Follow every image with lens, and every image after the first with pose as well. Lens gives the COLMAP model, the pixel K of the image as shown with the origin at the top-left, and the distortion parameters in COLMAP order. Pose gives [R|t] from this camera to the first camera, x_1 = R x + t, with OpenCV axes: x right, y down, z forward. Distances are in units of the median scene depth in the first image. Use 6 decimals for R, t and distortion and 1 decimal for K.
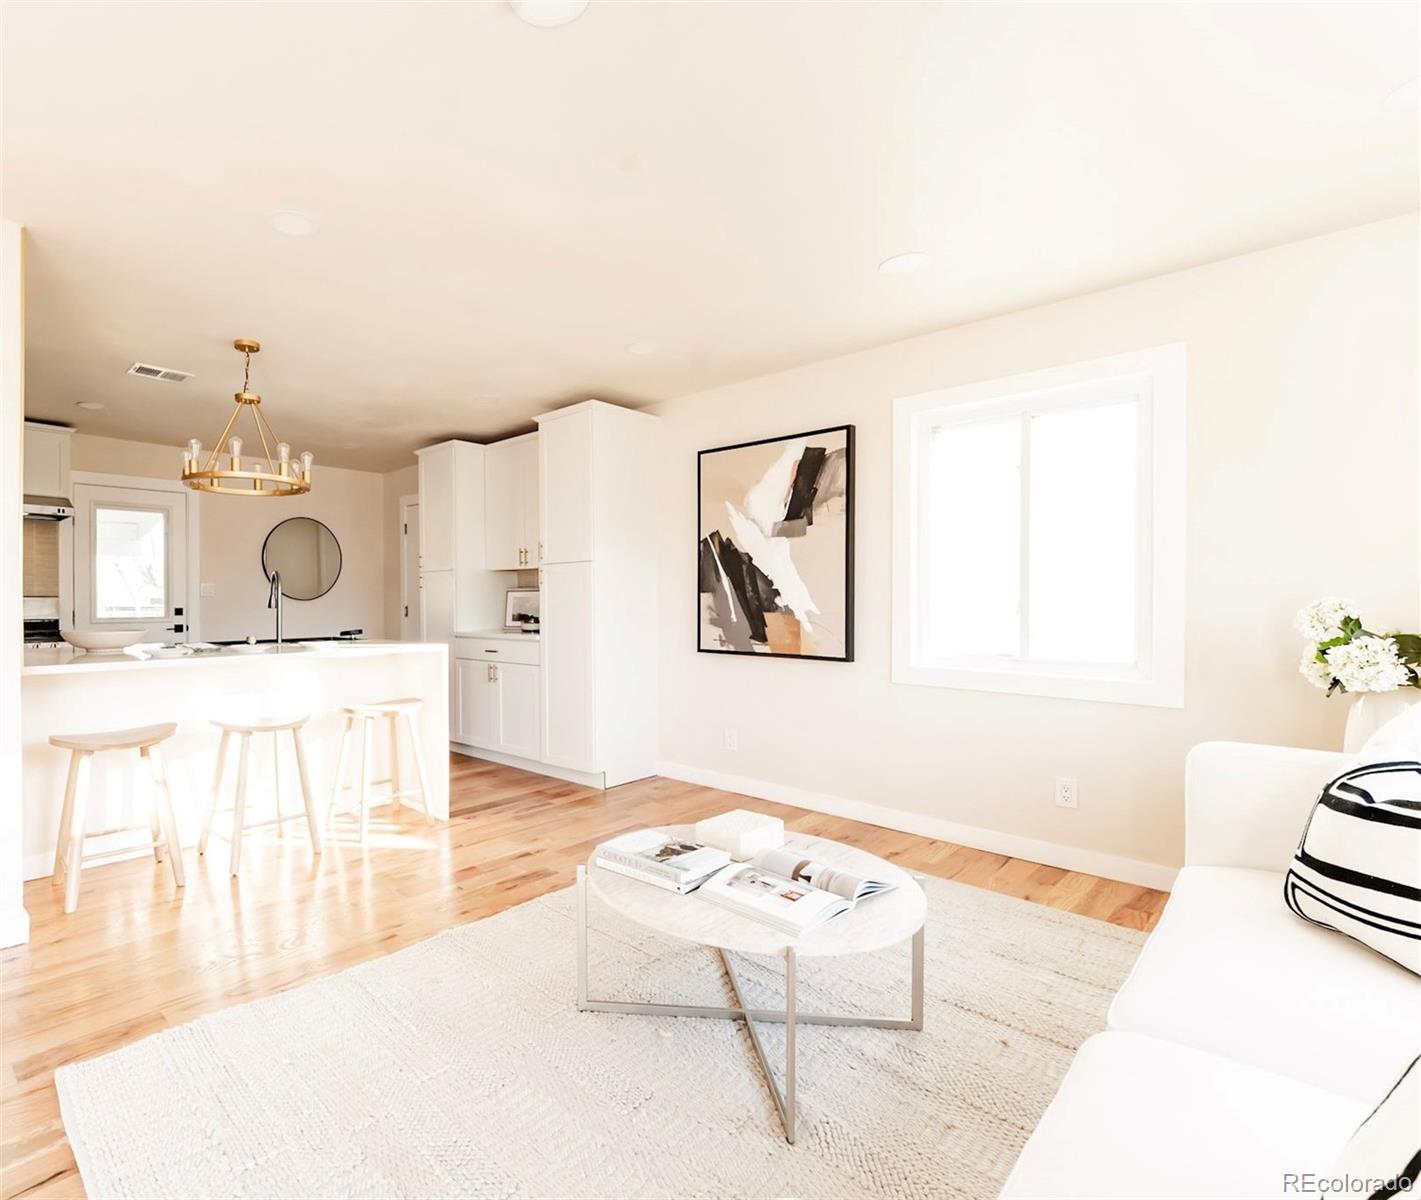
lens RADIAL K [[723.2, 0, 512.5], [0, 723.2, 607.1], [0, 0, 1]] dist [-0.002781, -0.001470]
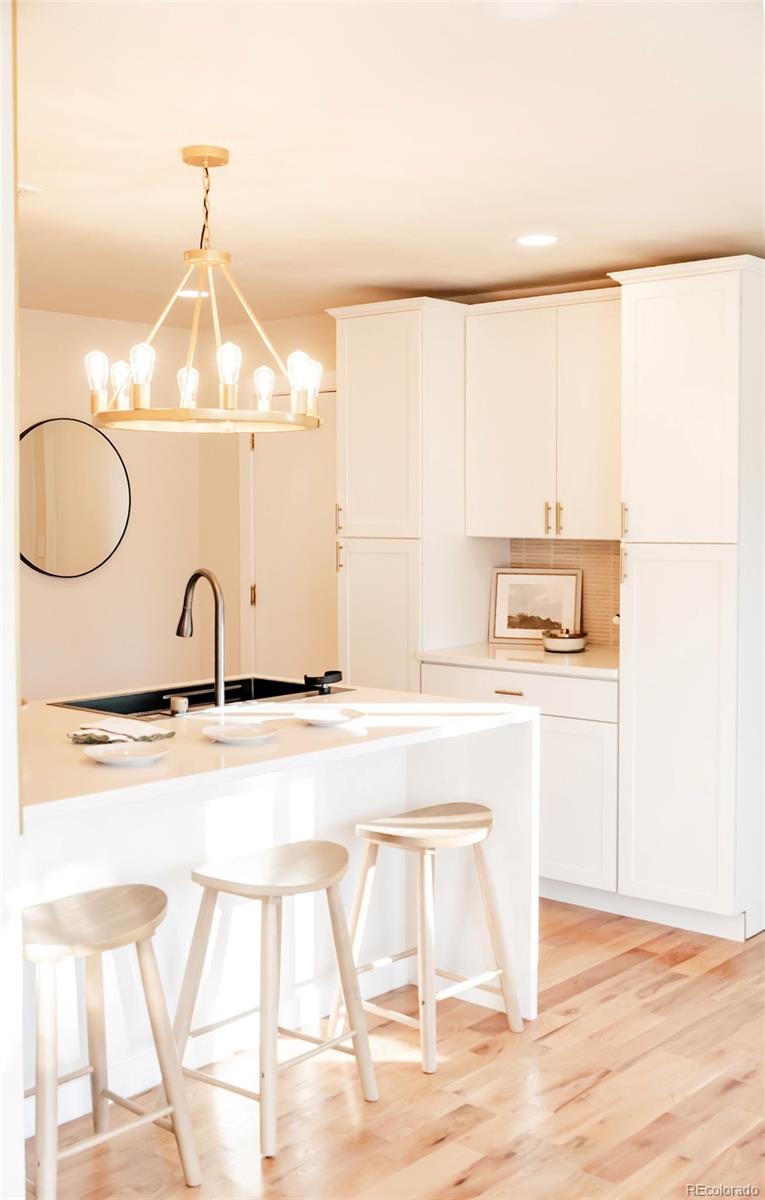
lens RADIAL K [[1356.7, 0, 382.5], [0, 1356.7, 600.0], [0, 0, 1]] dist [-0.003442, -0.048487]
pose [[0.990371, -0.003035, 0.138403, -0.330789], [-0.005079, 0.998290, 0.058231, -0.085567], [-0.138343, -0.058373, 0.988663, -0.006371]]
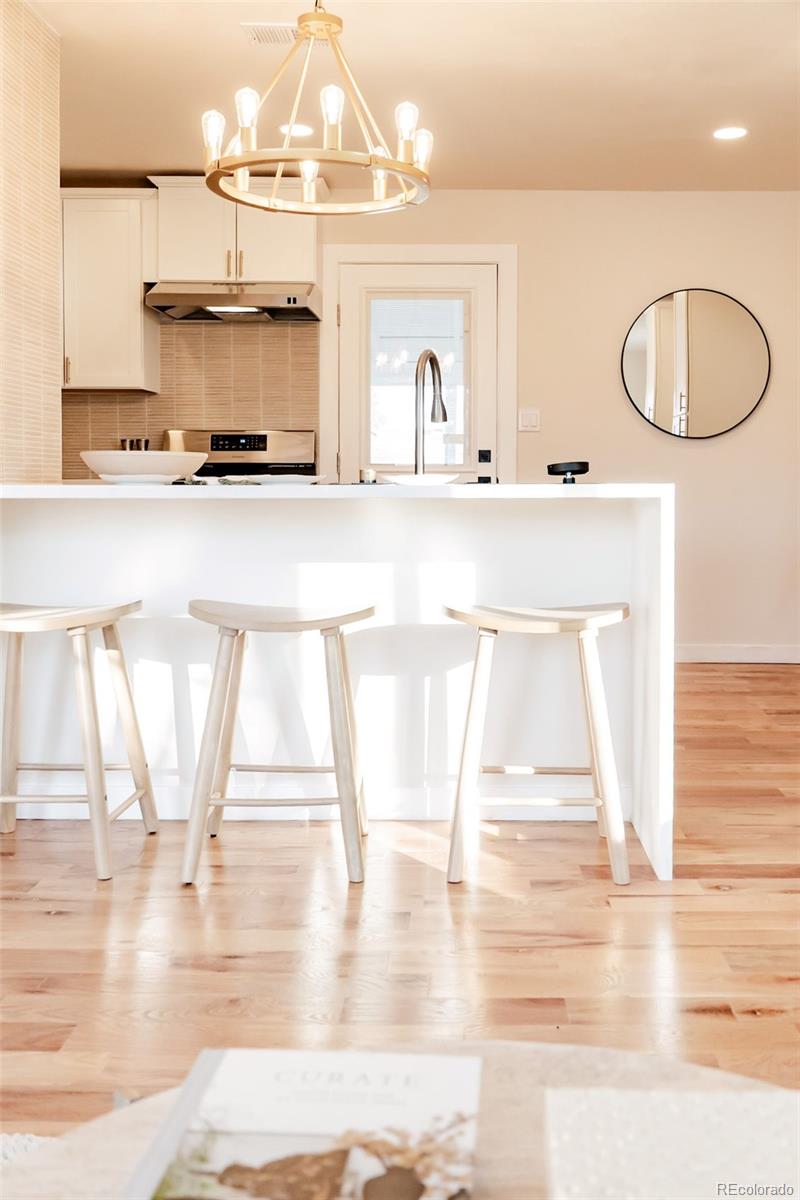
lens RADIAL K [[1114.6, 0, 449.2], [0, 1114.6, 546.9], [0, 0, 1]] dist [-0.000886, -0.000598]
pose [[0.743777, 0.042425, -0.667080, 0.238648], [-0.010659, 0.998610, 0.051625, 0.052216], [0.668343, -0.031287, 0.743195, 0.388156]]
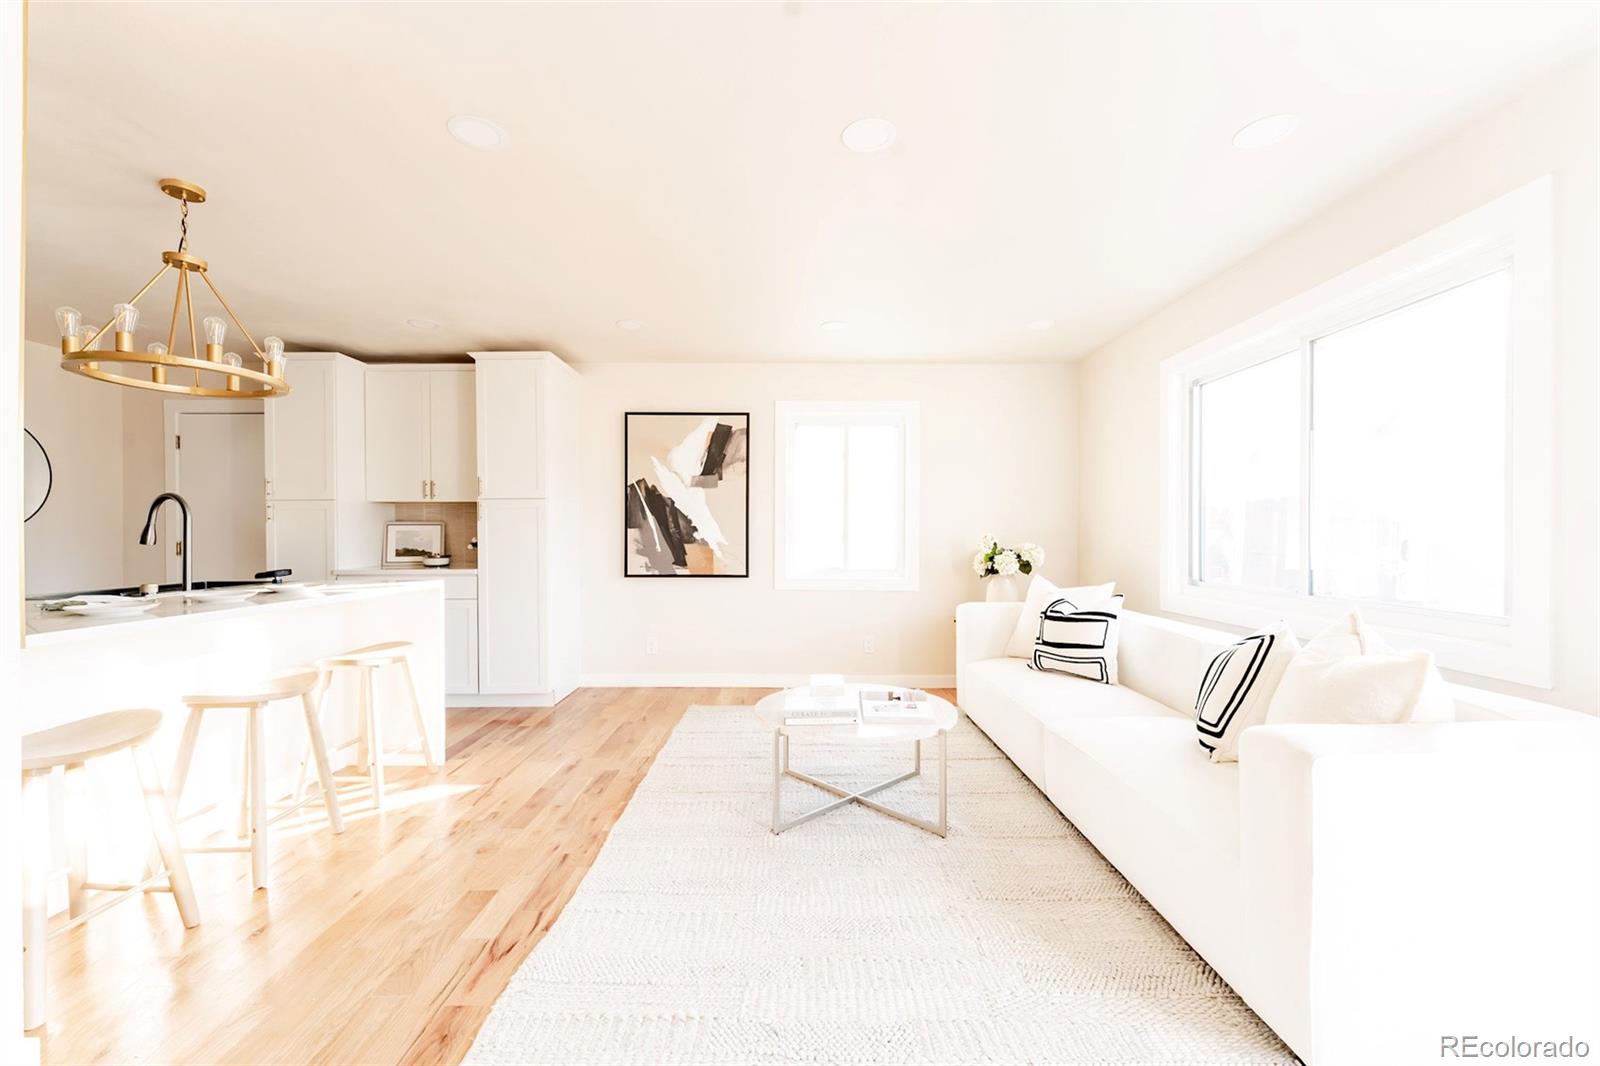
lens RADIAL K [[637.3, 0, 799.2], [0, 637.3, 536.7], [0, 0, 1]] dist [0.000138, 0.000059]
pose [[0.655910, -0.001237, 0.754838, -0.391832], [0.006109, 0.999975, -0.003669, -0.000124], [-0.754815, 0.007018, 0.655901, 0.085814]]
